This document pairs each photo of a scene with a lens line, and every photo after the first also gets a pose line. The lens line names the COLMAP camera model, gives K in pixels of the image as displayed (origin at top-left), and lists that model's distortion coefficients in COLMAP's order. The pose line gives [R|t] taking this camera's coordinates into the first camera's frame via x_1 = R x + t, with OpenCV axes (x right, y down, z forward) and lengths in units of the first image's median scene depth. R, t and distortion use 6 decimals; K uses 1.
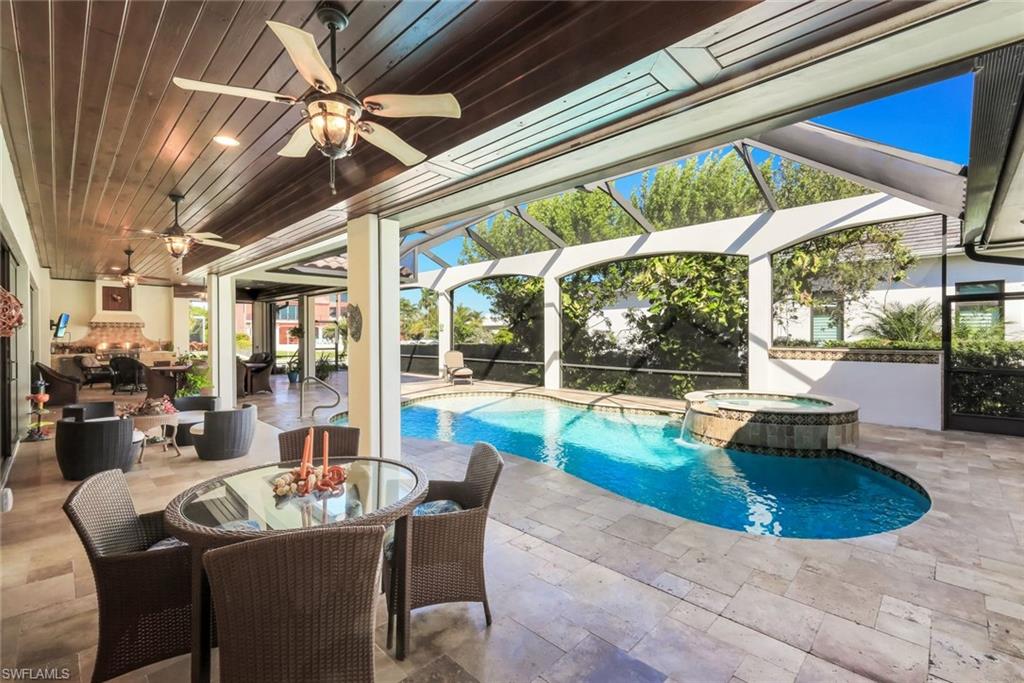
lens RADIAL K [[434.3, 0, 512.0], [0, 434.3, 341.5], [0, 0, 1]] dist [0.000002, -0.000139]
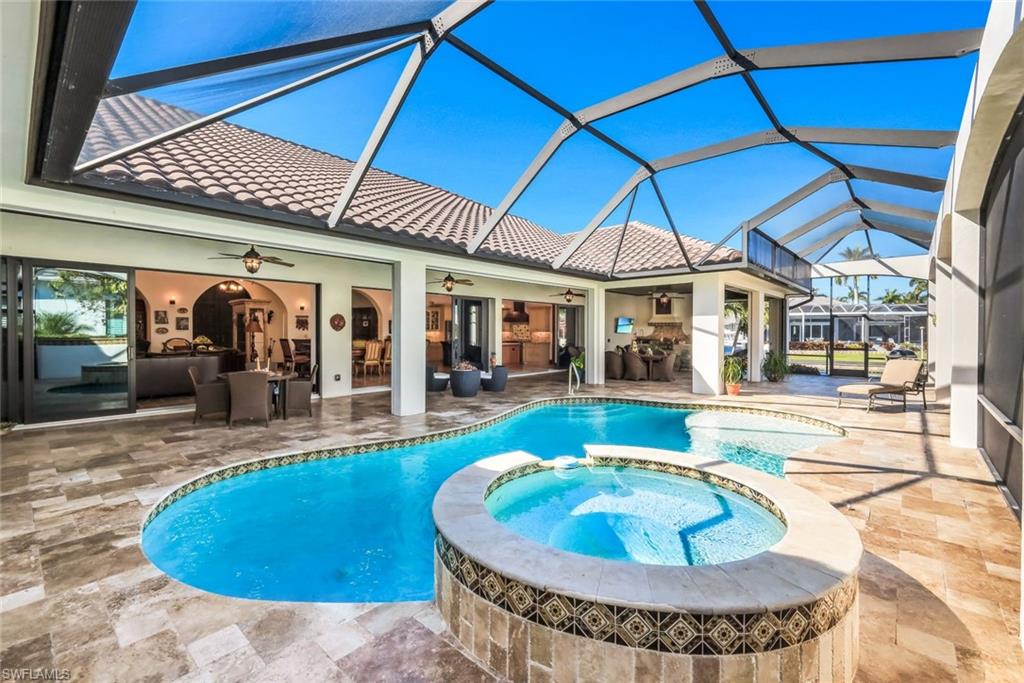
lens RADIAL K [[434.3, 0, 512.0], [0, 434.3, 341.5], [0, 0, 1]] dist [0.000002, -0.000139]
pose [[0.055959, 0.019520, -0.998242, 0.563249], [-0.018347, 0.999660, 0.018520, 0.000440], [0.998264, 0.017279, 0.056298, 0.514070]]
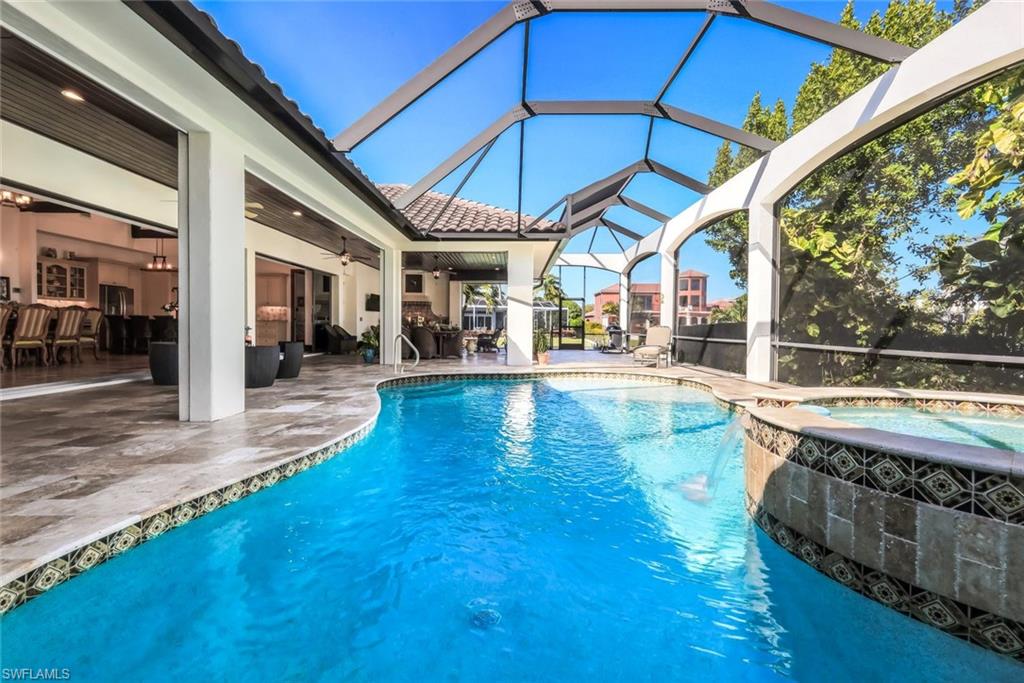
lens RADIAL K [[447.7, 0, 512.0], [0, 447.7, 341.5], [0, 0, 1]] dist [-0.001308, -0.000332]
pose [[0.693218, 0.031810, -0.720026, 0.343393], [-0.020724, 0.999492, 0.024204, 0.046830], [0.720430, -0.001857, 0.693525, 0.318729]]
